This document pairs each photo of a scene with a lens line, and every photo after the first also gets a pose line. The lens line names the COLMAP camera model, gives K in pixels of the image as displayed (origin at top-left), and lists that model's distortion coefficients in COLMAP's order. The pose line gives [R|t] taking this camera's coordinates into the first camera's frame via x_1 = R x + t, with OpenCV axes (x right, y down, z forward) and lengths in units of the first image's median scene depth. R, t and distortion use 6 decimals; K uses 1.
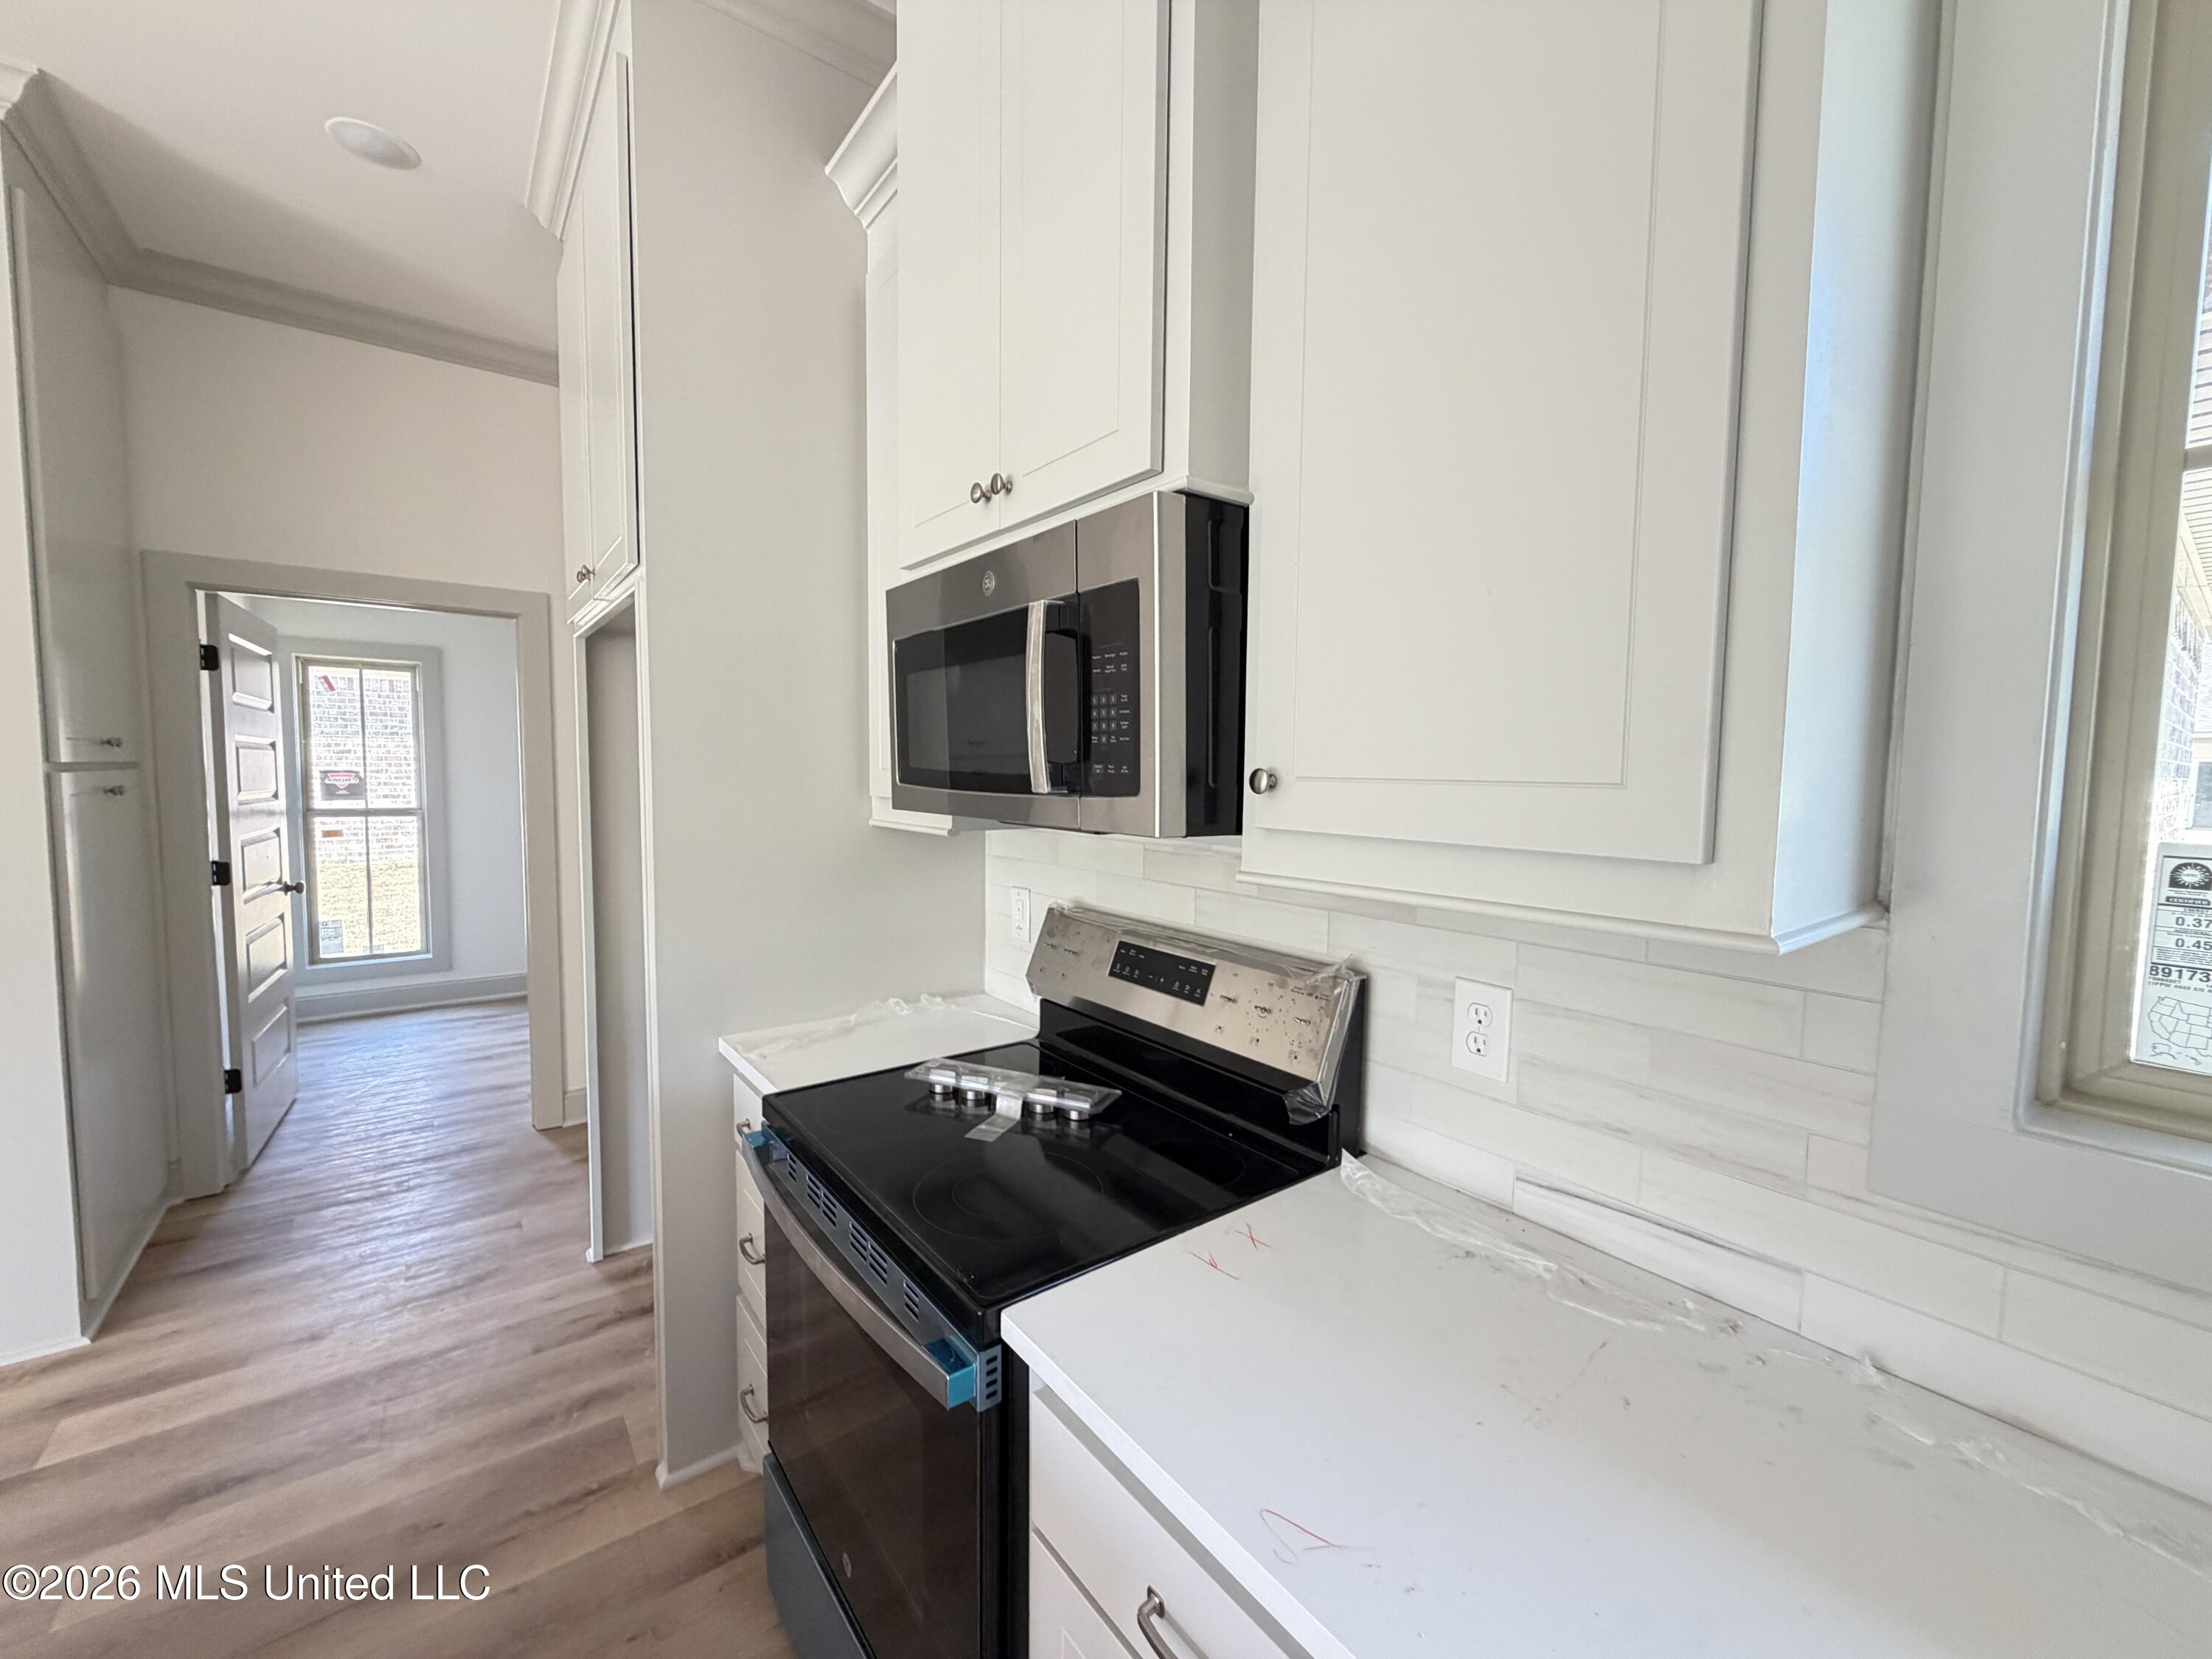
lens RADIAL K [[883.5, 0, 1098.4], [0, 883.5, 829.7], [0, 0, 1]] dist [-0.000582, 0.000143]
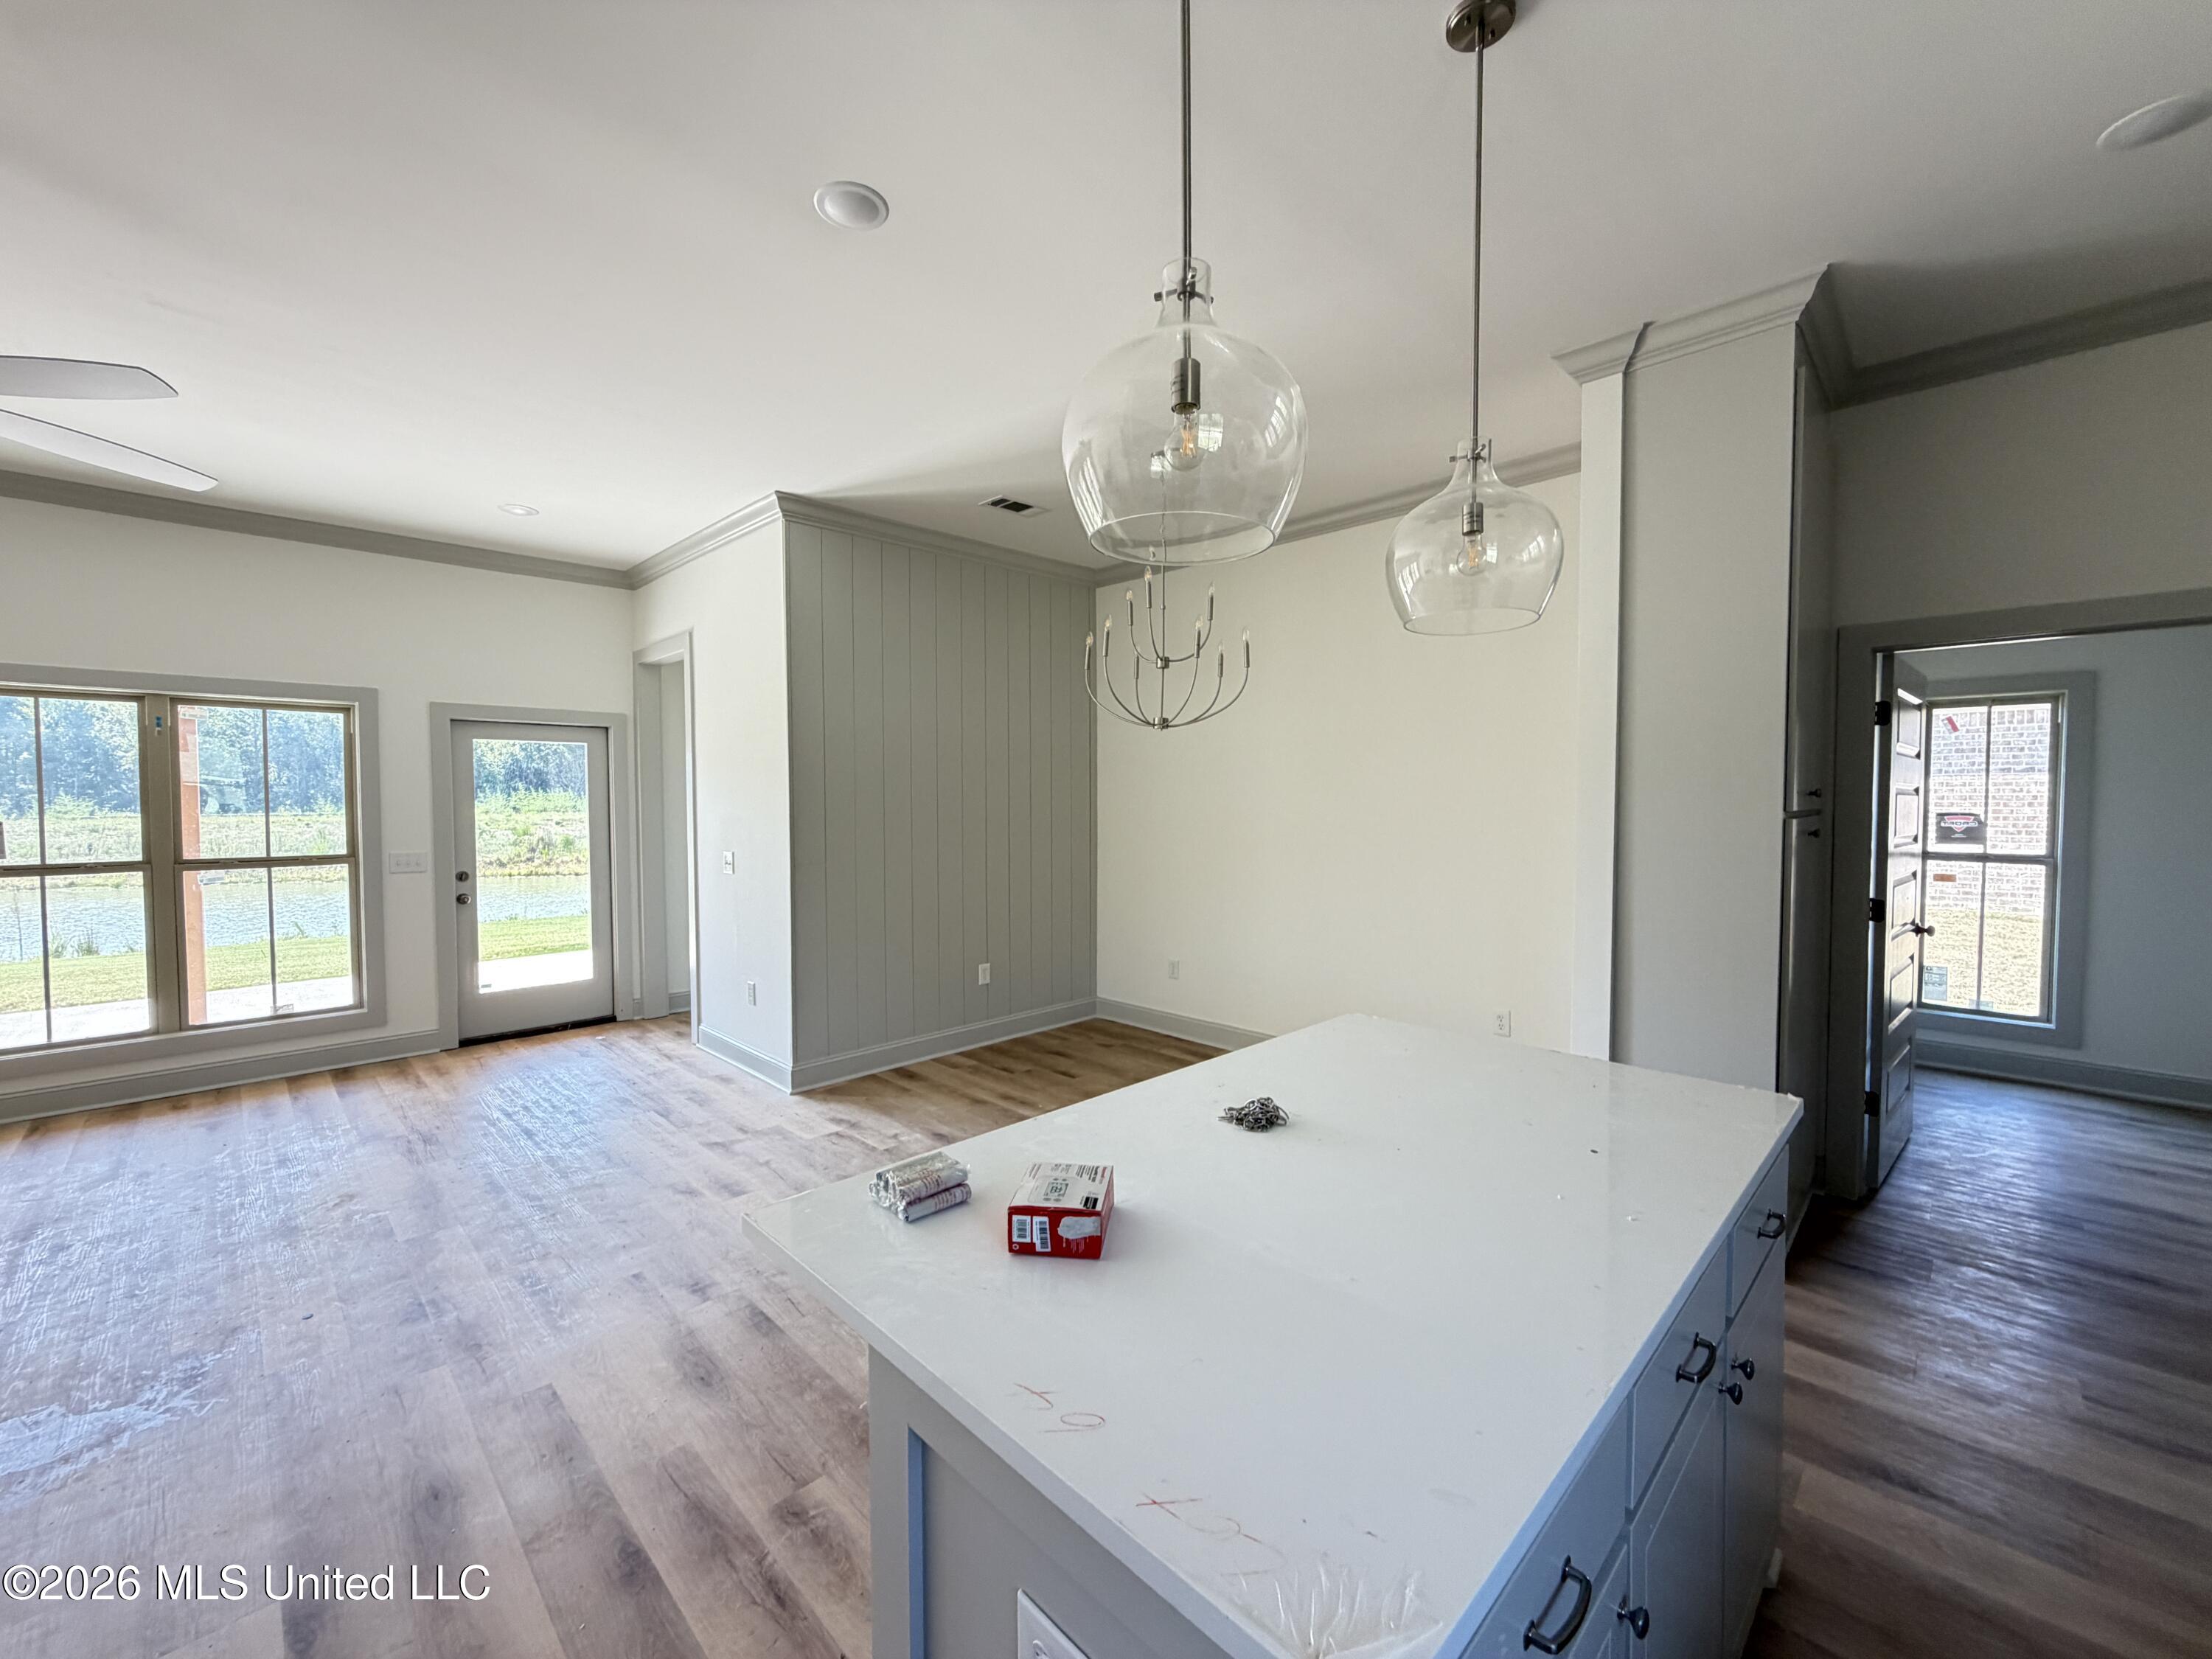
lens RADIAL K [[883.5, 0, 1098.4], [0, 883.5, 829.7], [0, 0, 1]] dist [-0.000582, 0.000143]
pose [[0.128817, 0.020464, -0.991457, -0.029840], [-0.063793, 0.997887, 0.012309, -0.001265], [0.989614, 0.061663, 0.129851, -0.071638]]
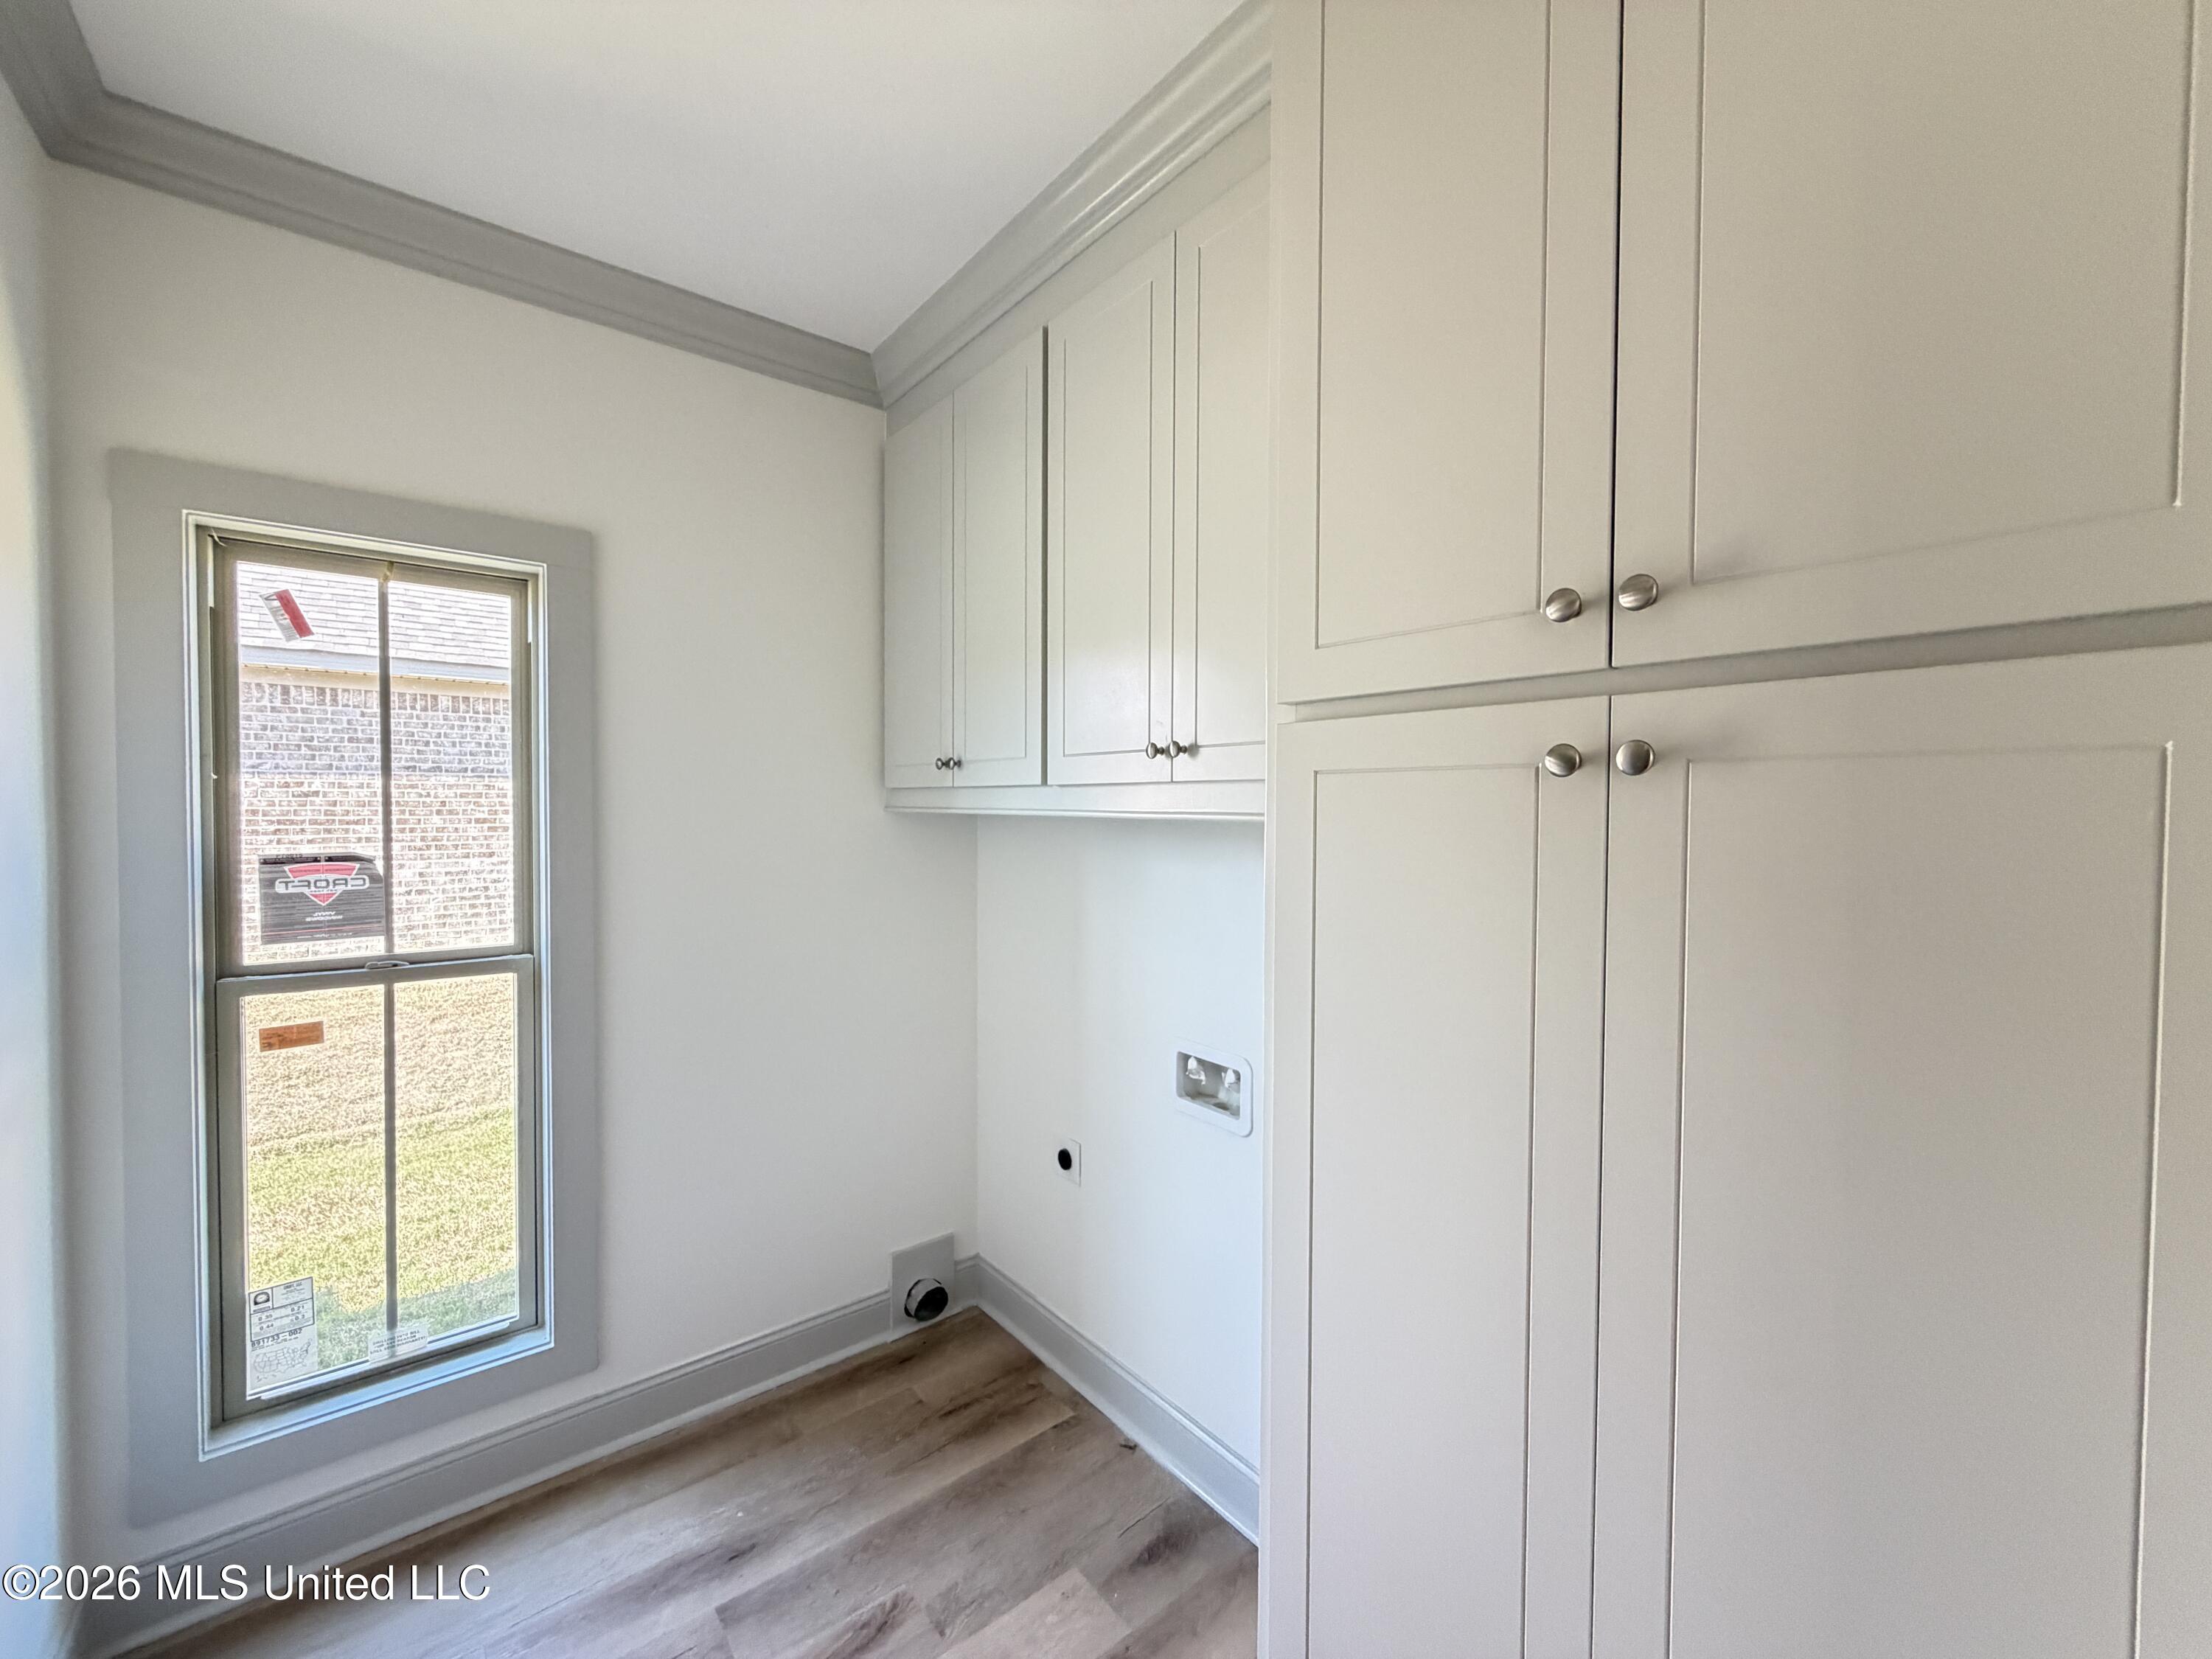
lens RADIAL K [[886.4, 0, 1101.9], [0, 886.4, 829.2], [0, 0, 1]] dist [-0.002749, -0.000572]
pose [[0.999701, -0.007694, 0.023216, -0.733710], [0.008628, 0.999146, -0.040418, -0.081202], [-0.022885, 0.040606, 0.998913, 0.847009]]
